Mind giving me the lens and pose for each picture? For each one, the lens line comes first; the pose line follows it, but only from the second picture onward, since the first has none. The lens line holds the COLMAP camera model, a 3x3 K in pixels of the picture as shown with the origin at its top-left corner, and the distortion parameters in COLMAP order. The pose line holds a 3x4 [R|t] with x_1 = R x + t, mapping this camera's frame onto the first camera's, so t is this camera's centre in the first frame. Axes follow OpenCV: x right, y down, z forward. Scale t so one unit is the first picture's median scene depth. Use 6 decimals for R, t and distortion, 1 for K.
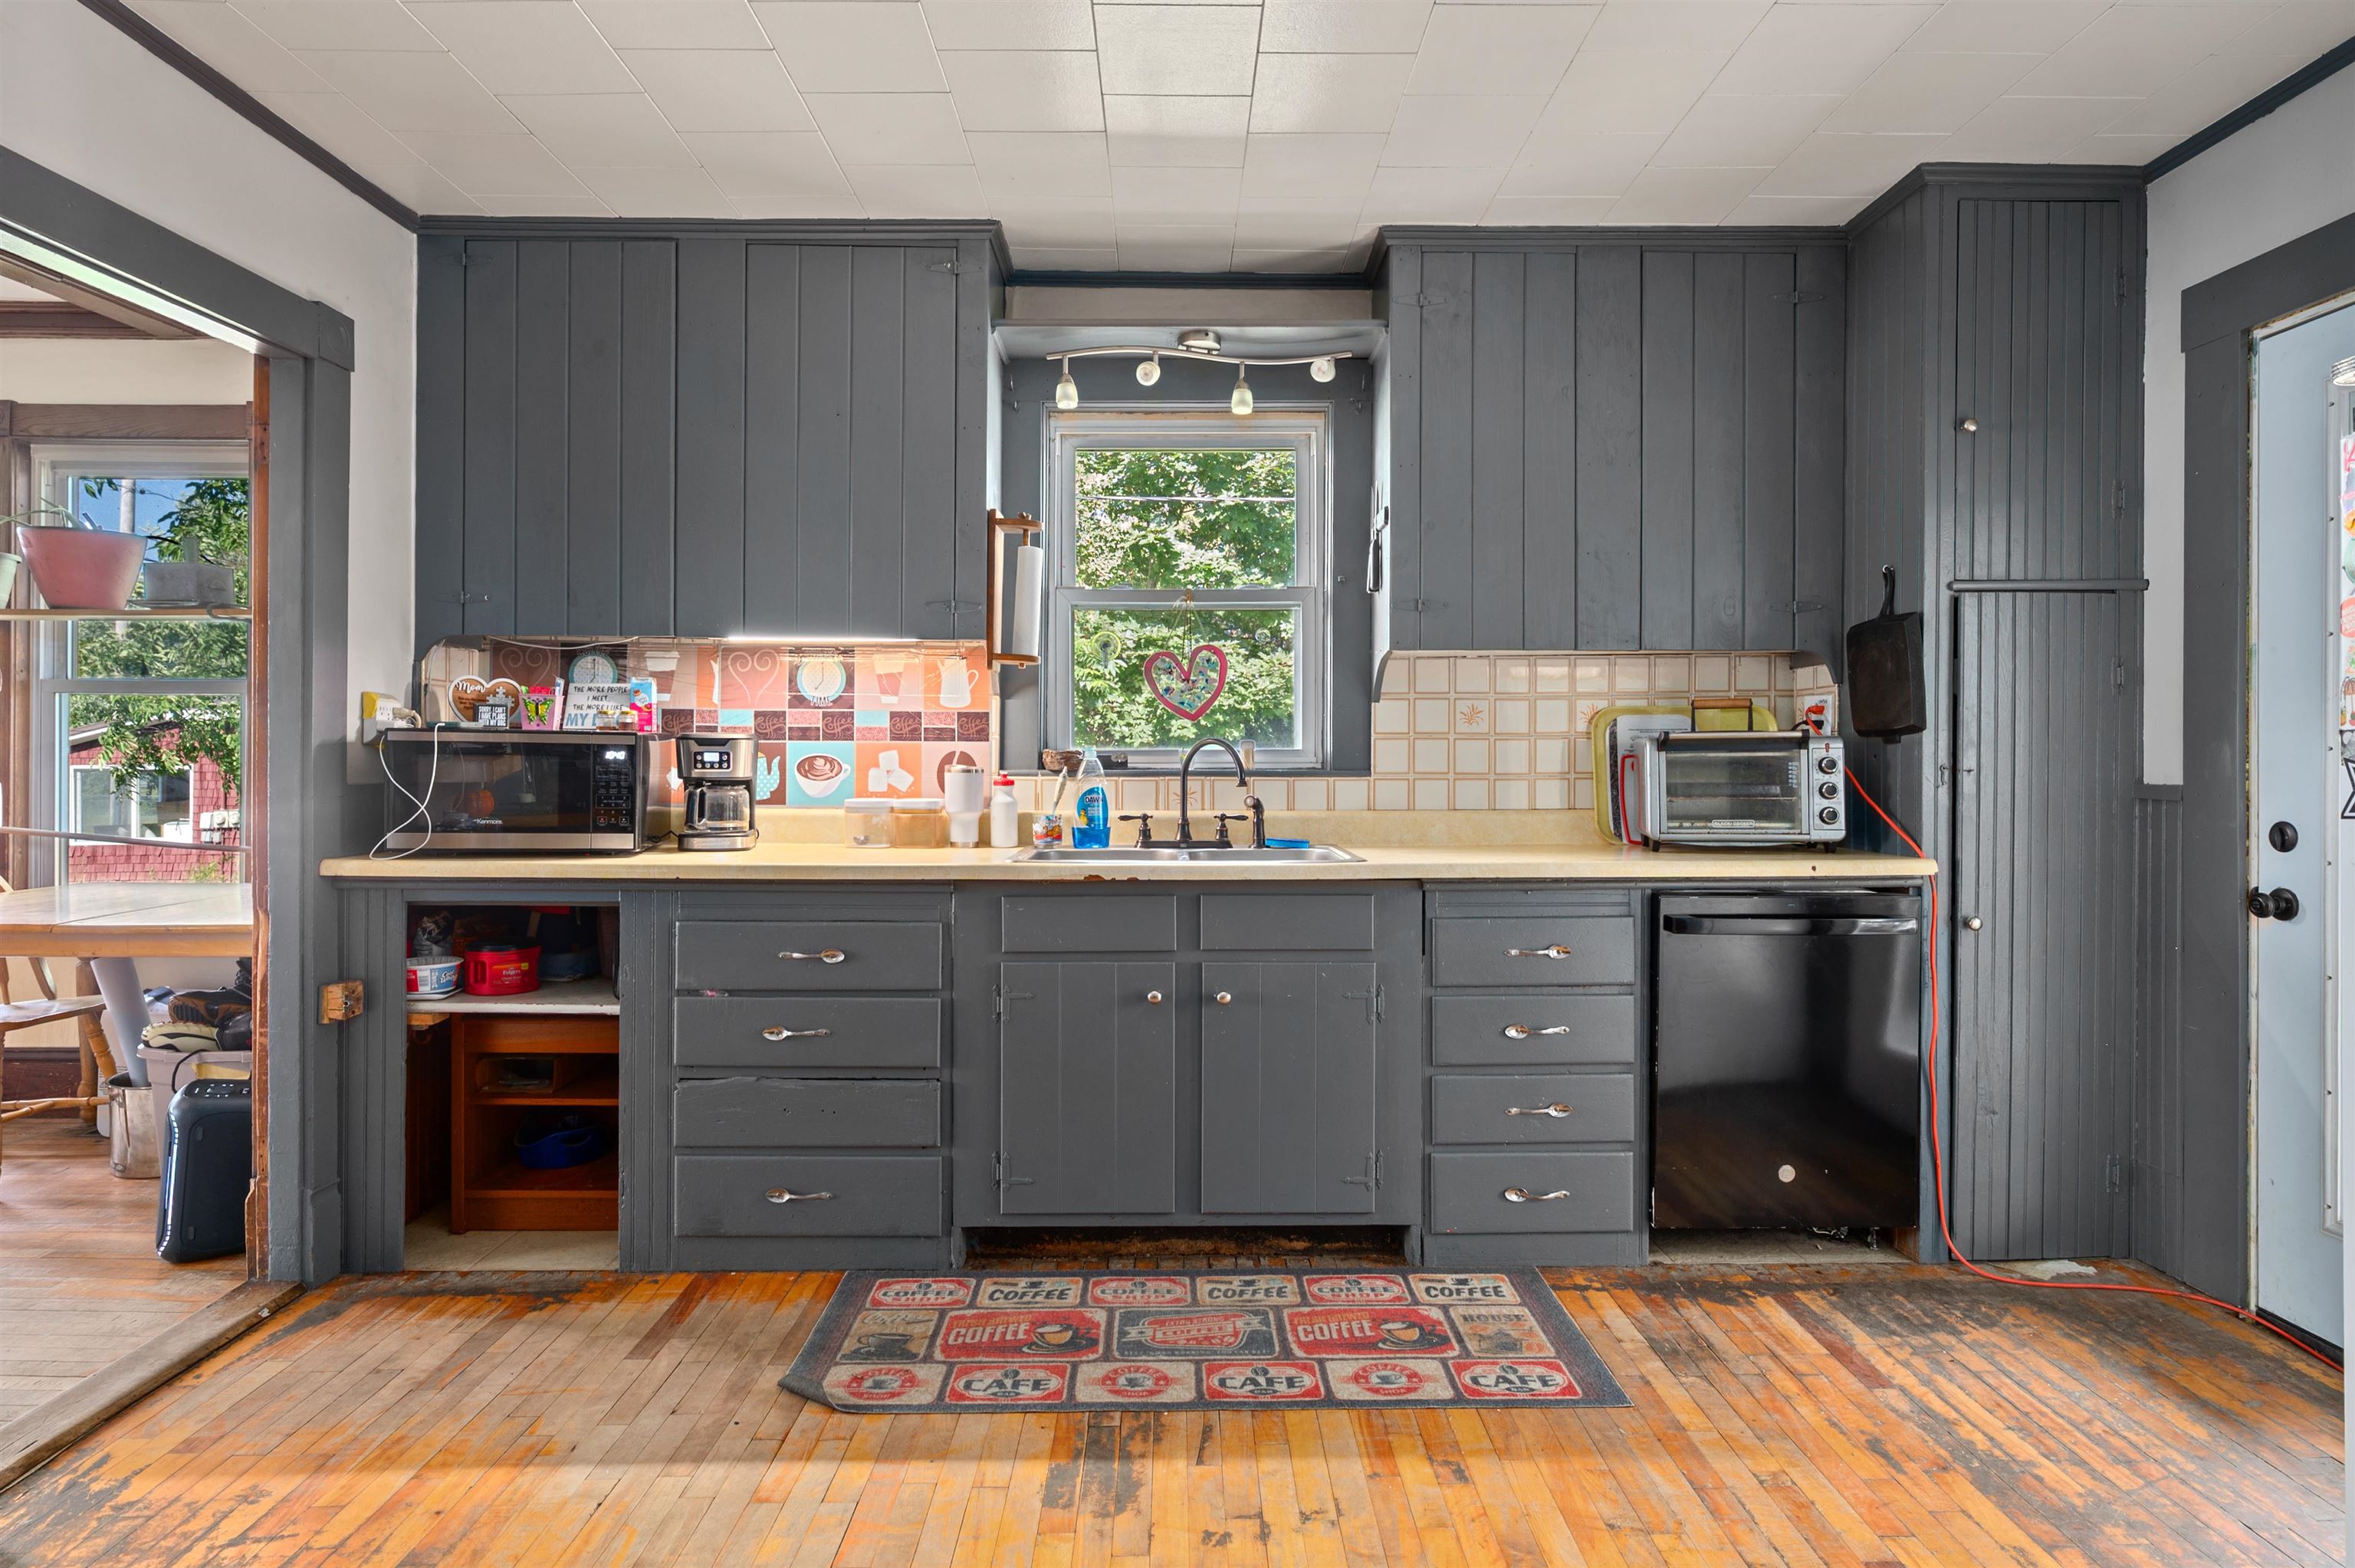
lens RADIAL K [[1240.6, 0, 1180.7], [0, 1240.6, 770.5], [0, 0, 1]] dist [0.001065, -0.000032]
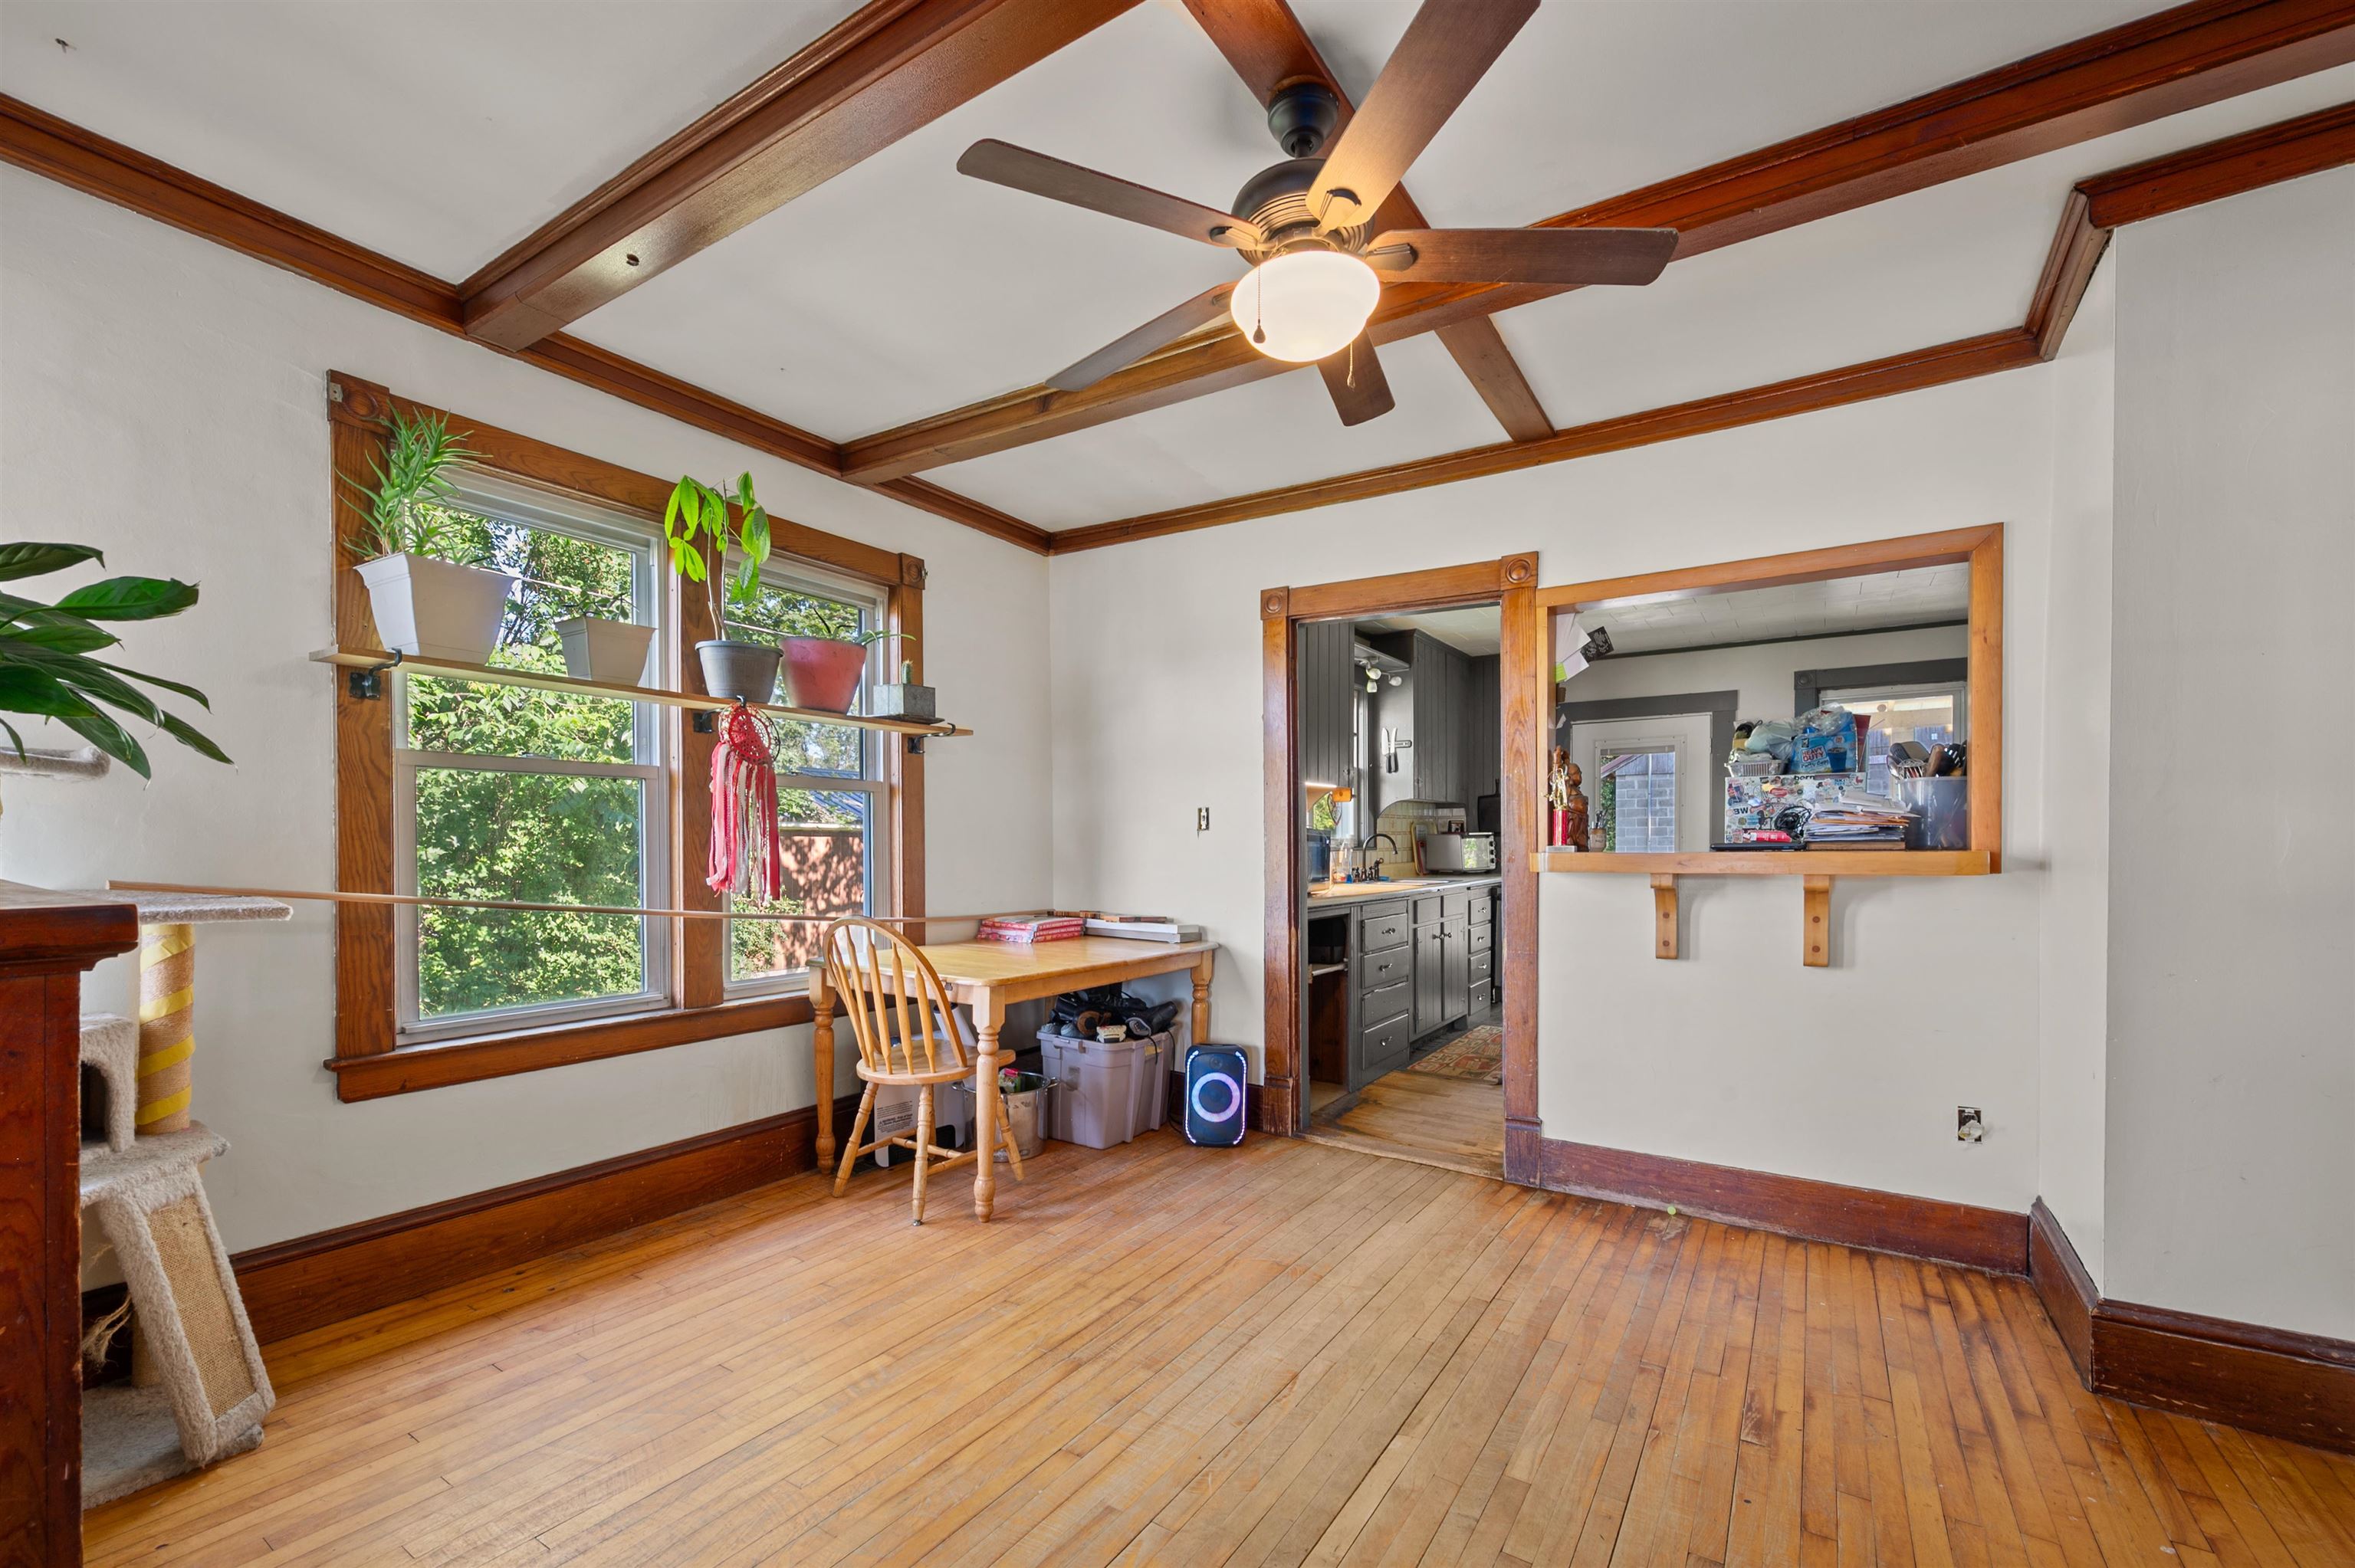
lens RADIAL K [[960.9, 0, 1164.3], [0, 960.9, 882.5], [0, 0, 1]] dist [0.003873, 0.000974]
pose [[0.568297, -0.041140, 0.821794, -1.915945], [0.015571, 0.999108, 0.039249, -0.014689], [-0.822676, -0.009509, 0.568431, 0.342201]]
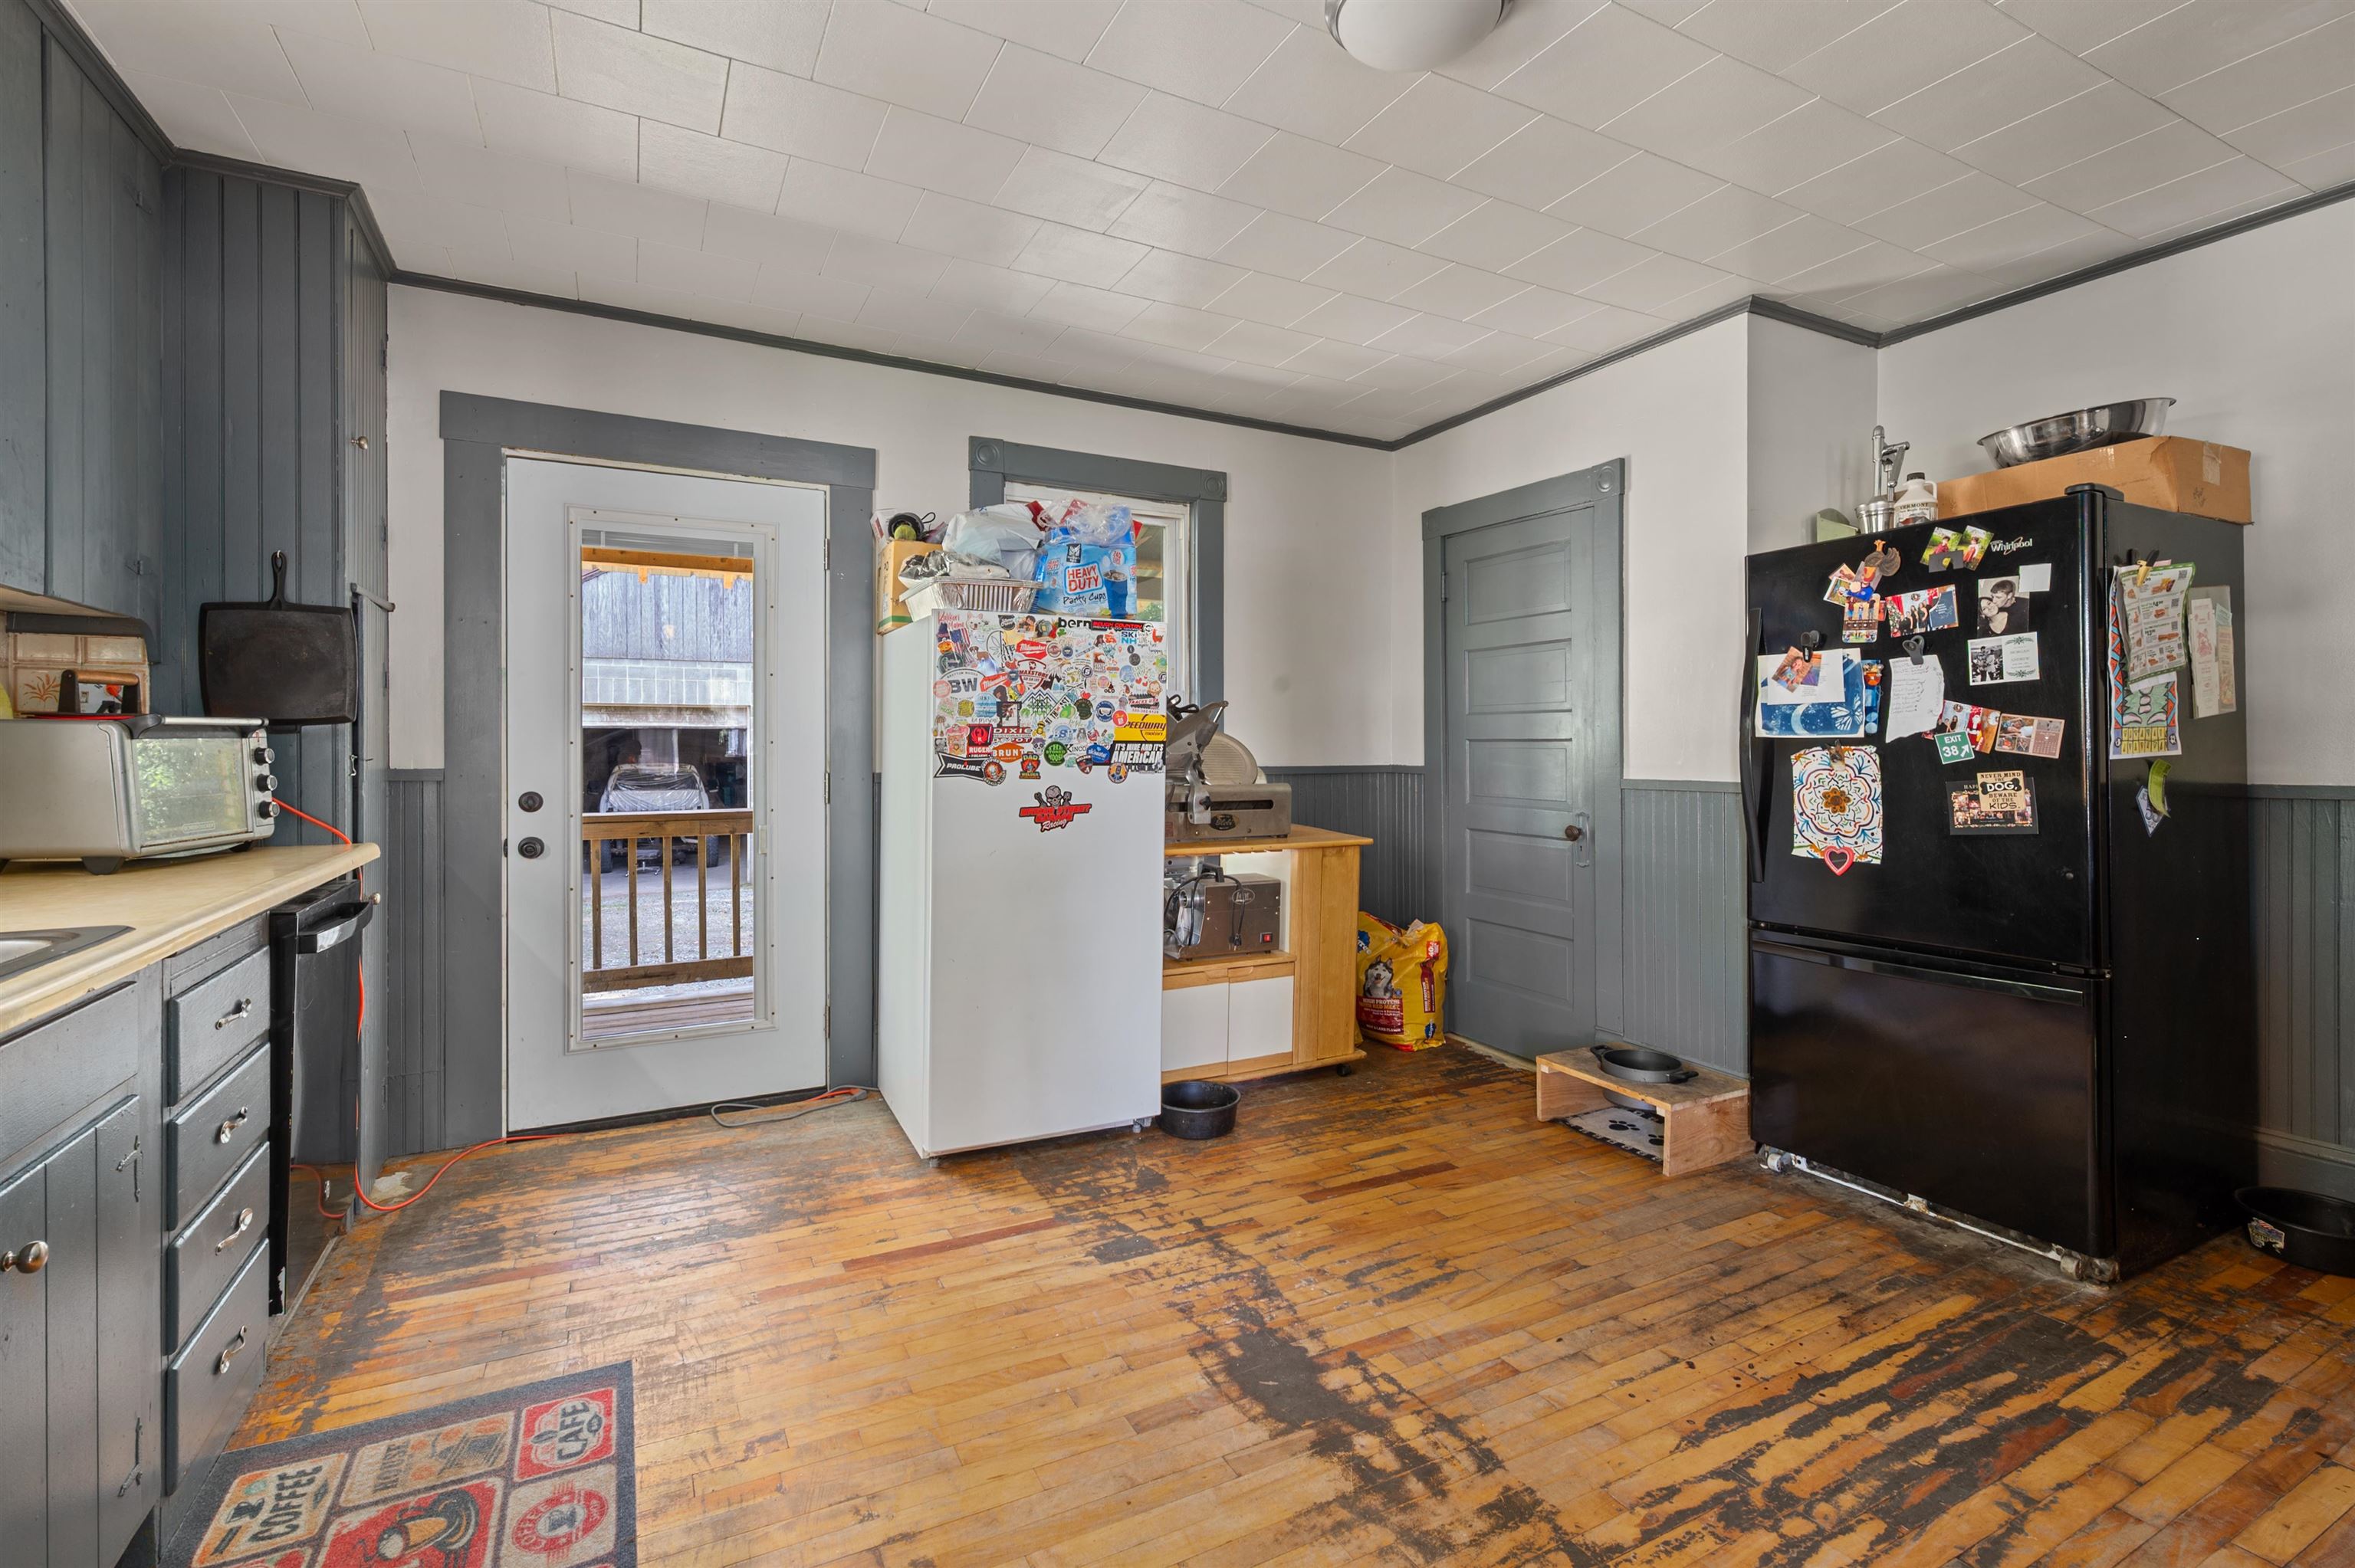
lens RADIAL K [[1064.8, 0, 1177.5], [0, 1064.8, 747.8], [0, 0, 1]] dist [0.003134, 0.000520]
pose [[-0.450978, -0.001656, 0.892533, -0.518657], [0.003933, 0.999985, 0.003843, -0.011305], [-0.892526, 0.005244, -0.450965, 0.779034]]
